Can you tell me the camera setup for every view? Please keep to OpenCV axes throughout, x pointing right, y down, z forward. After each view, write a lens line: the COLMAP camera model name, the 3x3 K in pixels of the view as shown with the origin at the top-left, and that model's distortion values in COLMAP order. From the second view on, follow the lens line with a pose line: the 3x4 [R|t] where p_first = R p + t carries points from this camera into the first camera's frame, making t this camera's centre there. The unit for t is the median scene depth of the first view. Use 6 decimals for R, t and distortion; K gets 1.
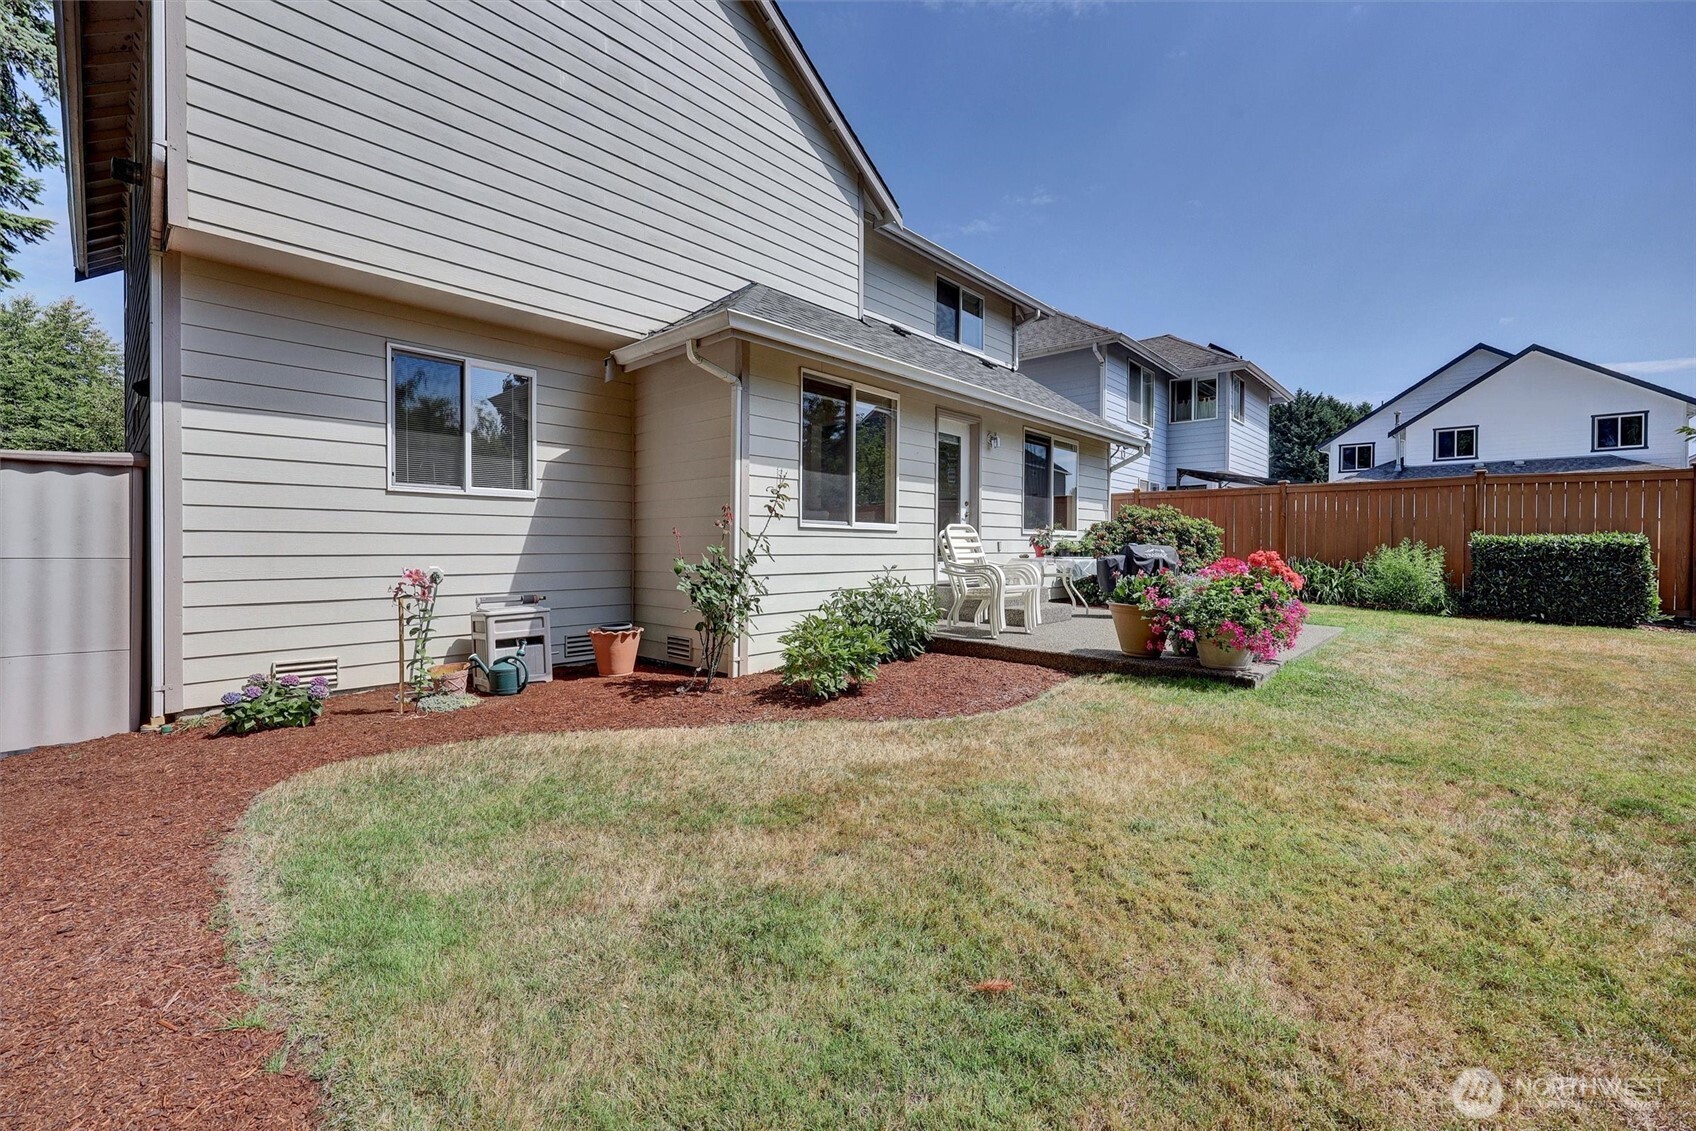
lens RADIAL K [[694.1, 0, 848.0], [0, 694.1, 565.5], [0, 0, 1]] dist [-0.002008, -0.000098]
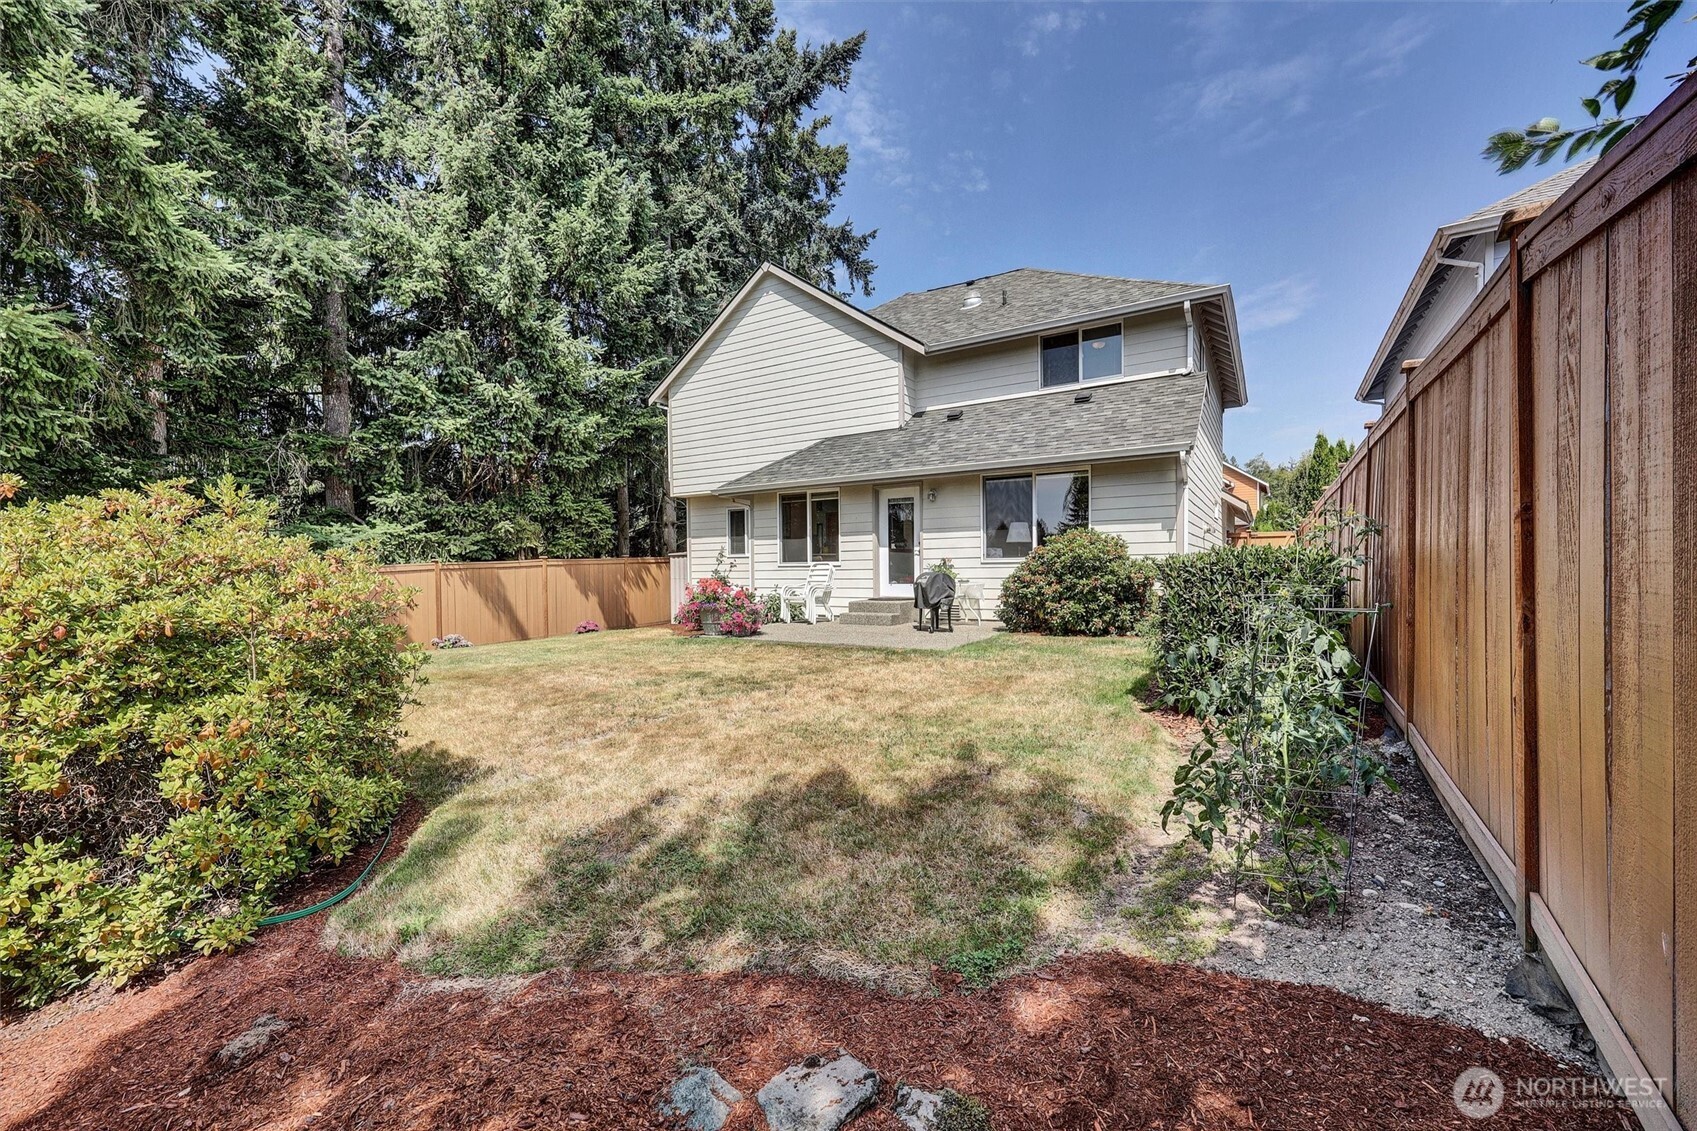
lens RADIAL K [[694.5, 0, 848.5], [0, 694.5, 565.5], [0, 0, 1]] dist [-0.002008, -0.000098]
pose [[0.188511, -0.003351, -0.982065, 1.803995], [-0.009351, 0.999943, -0.005207, -0.043455], [0.982027, 0.010165, 0.188469, 0.714441]]
